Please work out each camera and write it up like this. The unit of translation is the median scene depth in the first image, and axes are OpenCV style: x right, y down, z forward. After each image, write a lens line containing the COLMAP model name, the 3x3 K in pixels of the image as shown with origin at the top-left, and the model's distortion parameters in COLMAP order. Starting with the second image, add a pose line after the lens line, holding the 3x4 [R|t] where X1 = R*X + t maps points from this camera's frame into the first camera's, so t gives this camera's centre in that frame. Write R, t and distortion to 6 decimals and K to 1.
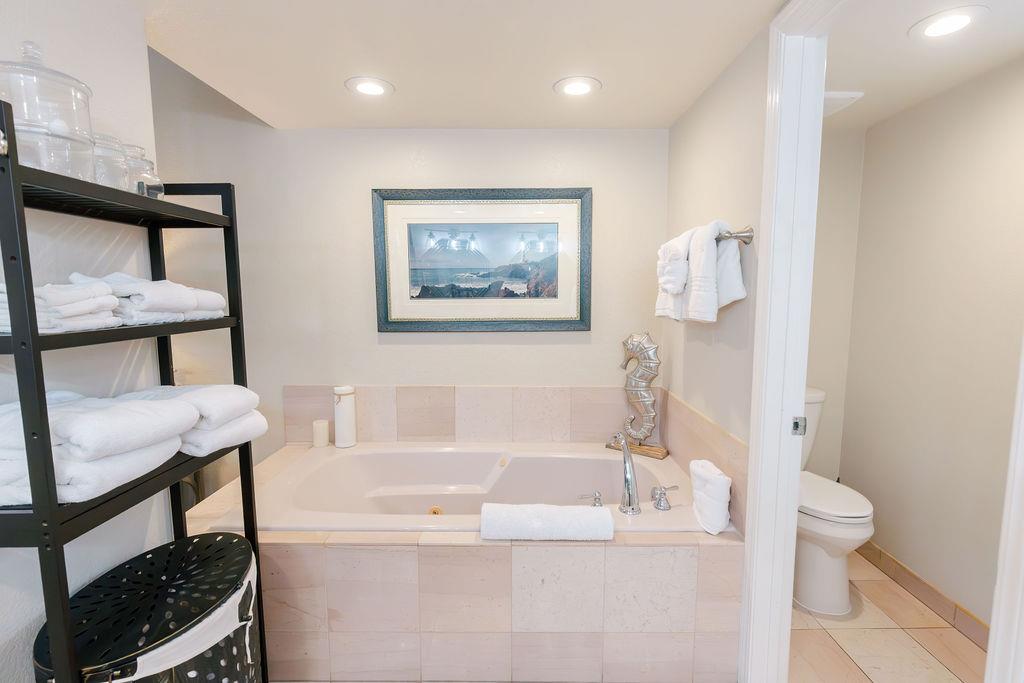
lens RADIAL K [[475.1, 0, 514.6], [0, 475.1, 340.2], [0, 0, 1]] dist [-0.003820, -0.000257]
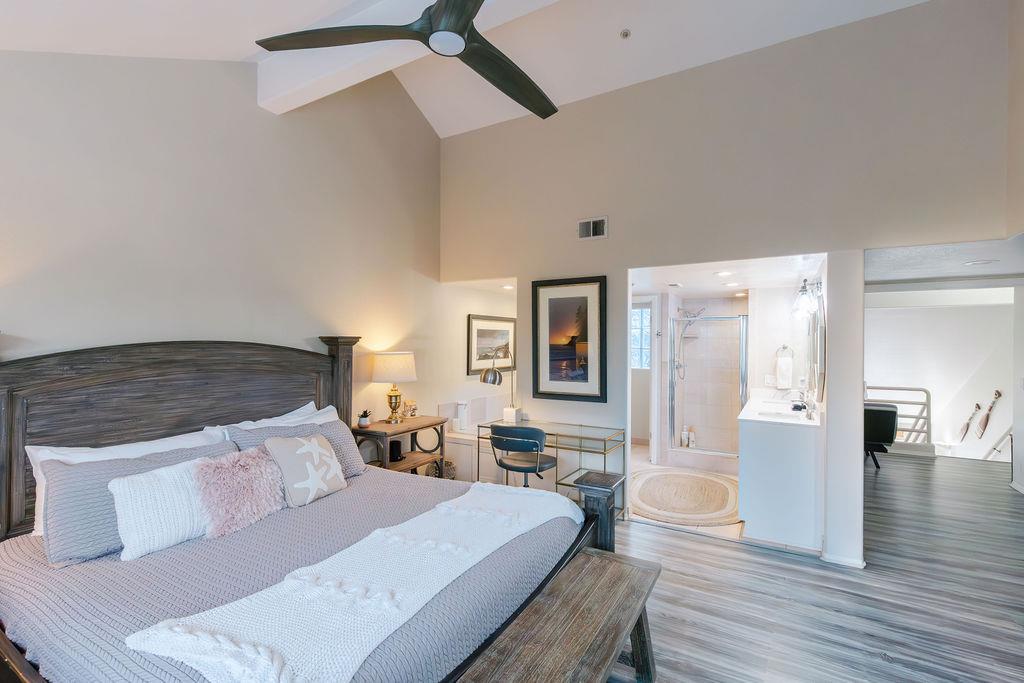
lens RADIAL K [[463.7, 0, 506.0], [0, 463.7, 345.0], [0, 0, 1]] dist [0.015226, -0.000741]
pose [[0.510005, -0.003339, 0.860165, -2.179982], [0.084664, 0.995332, -0.046336, -0.046910], [-0.855995, 0.096457, 0.507907, -0.295587]]
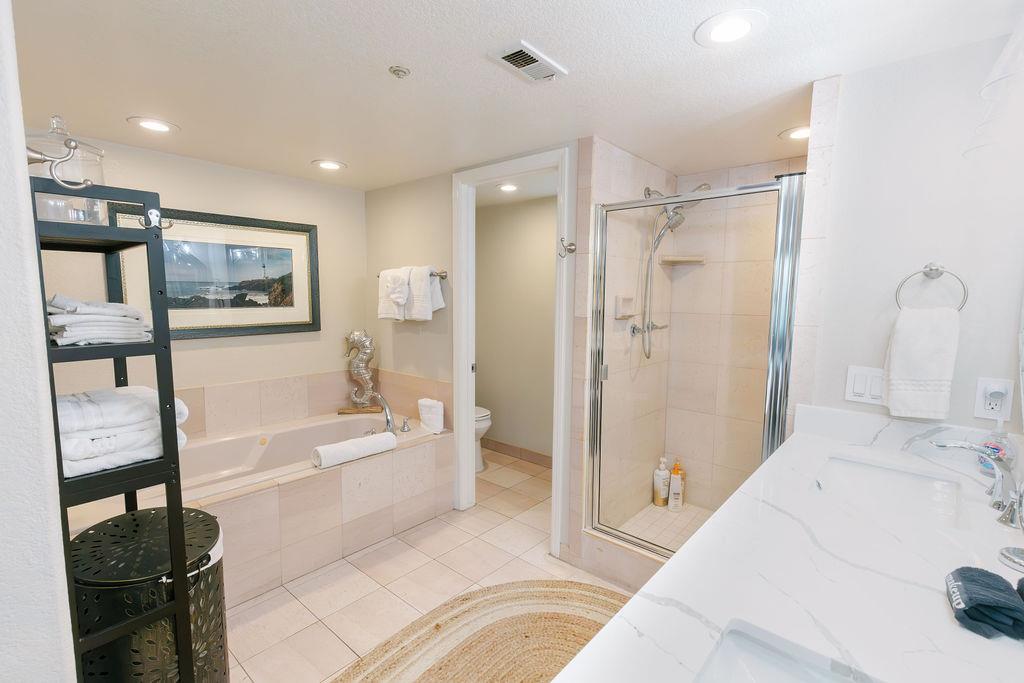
lens RADIAL K [[463.7, 0, 516.3], [0, 463.7, 346.8], [0, 0, 1]] dist [0.015226, -0.000741]
pose [[0.659236, -0.080864, 0.747575, -0.482299], [0.069206, 0.996506, 0.046762, 0.002416], [-0.748745, 0.020909, 0.662529, -0.299885]]
